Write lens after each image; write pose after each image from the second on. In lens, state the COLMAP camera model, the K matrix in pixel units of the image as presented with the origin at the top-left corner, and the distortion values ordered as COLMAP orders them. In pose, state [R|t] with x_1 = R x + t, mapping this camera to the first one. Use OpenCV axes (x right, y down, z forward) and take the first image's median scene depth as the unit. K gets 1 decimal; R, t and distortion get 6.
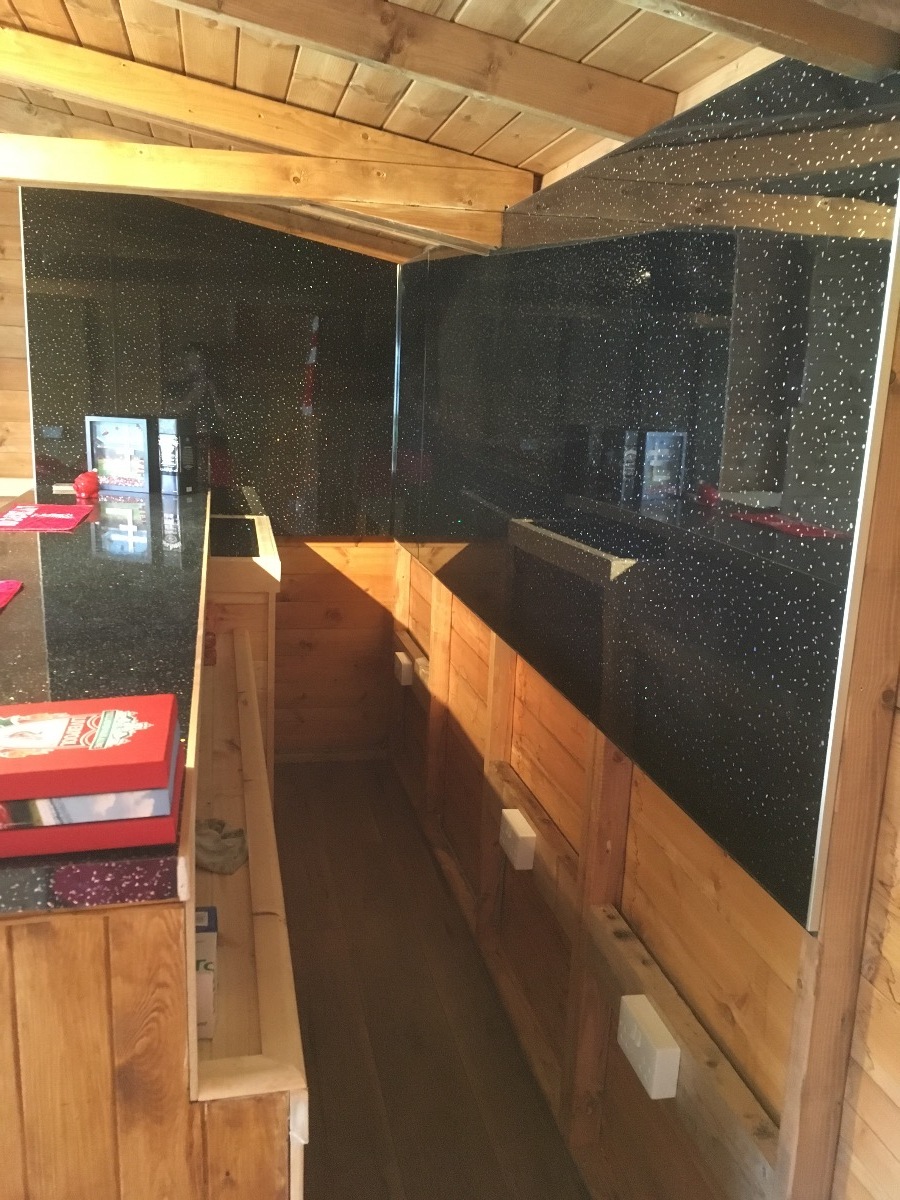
lens RADIAL K [[1021.2, 0, 448.6], [0, 1021.2, 593.8], [0, 0, 1]] dist [0.070524, -0.068292]
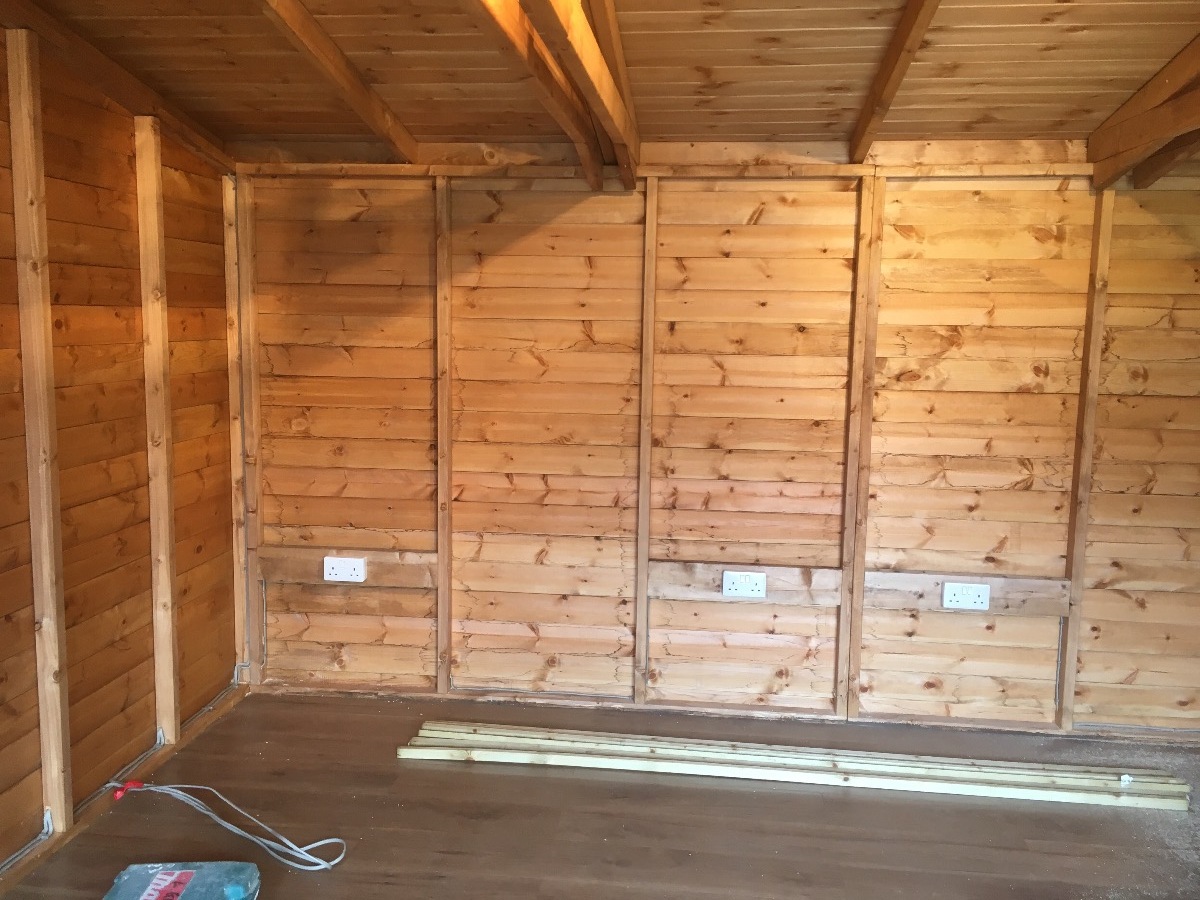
lens RADIAL K [[1021.2, 0, 604.3], [0, 1021.2, 438.6], [0, 0, 1]] dist [0.070524, -0.068292]
pose [[0.318663, -0.152219, 0.935566, -1.428240], [0.188628, 0.977464, 0.094787, -0.157574], [-0.928910, 0.146269, 0.340194, 0.666022]]
